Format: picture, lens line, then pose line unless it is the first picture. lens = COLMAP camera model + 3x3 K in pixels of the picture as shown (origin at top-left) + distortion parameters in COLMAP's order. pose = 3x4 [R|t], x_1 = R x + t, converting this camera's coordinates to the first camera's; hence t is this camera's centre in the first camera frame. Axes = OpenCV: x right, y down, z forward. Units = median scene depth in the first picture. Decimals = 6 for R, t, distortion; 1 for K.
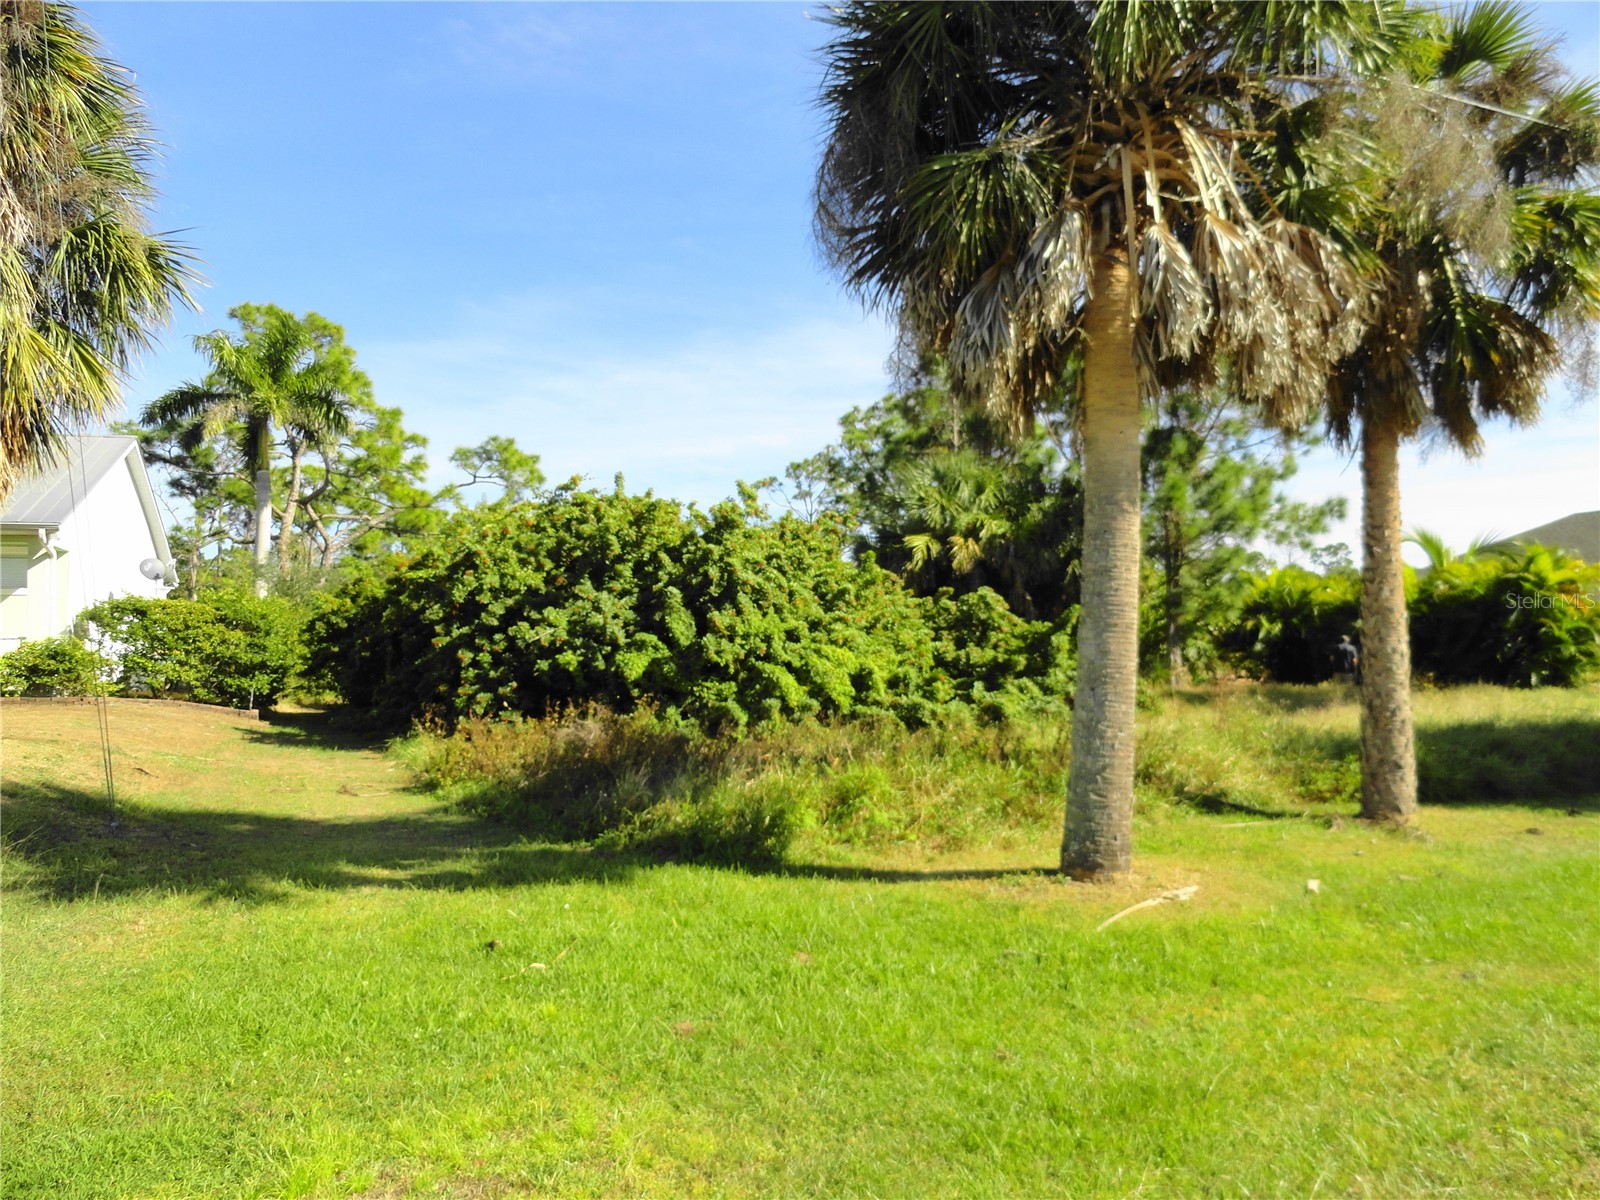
lens RADIAL K [[1097.6, 0, 799.7], [0, 1097.6, 605.2], [0, 0, 1]] dist [-0.003342, 0.002869]
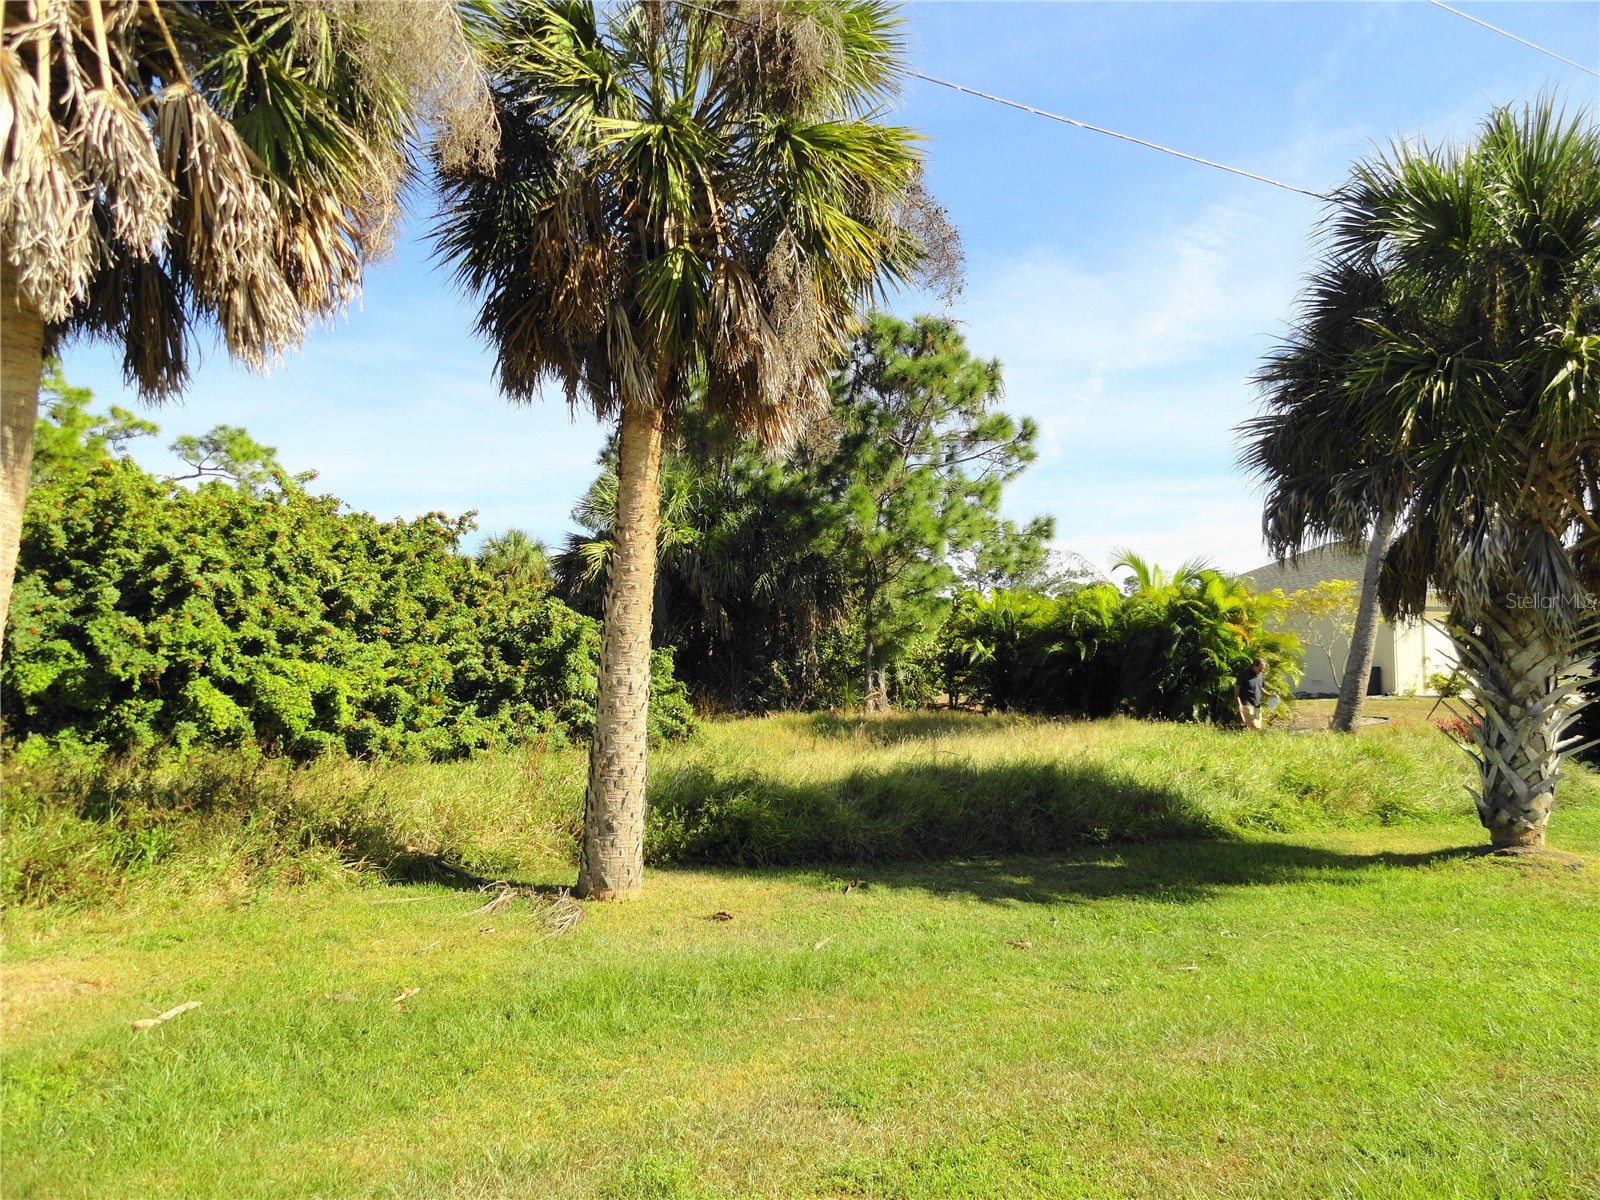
lens RADIAL K [[1097.6, 0, 799.7], [0, 1097.6, 605.2], [0, 0, 1]] dist [-0.003342, 0.002869]
pose [[0.997292, 0.025906, 0.068829, 0.356443], [-0.024997, 0.999589, -0.014034, -0.003797], [-0.069164, 0.012275, 0.997530, 0.111901]]
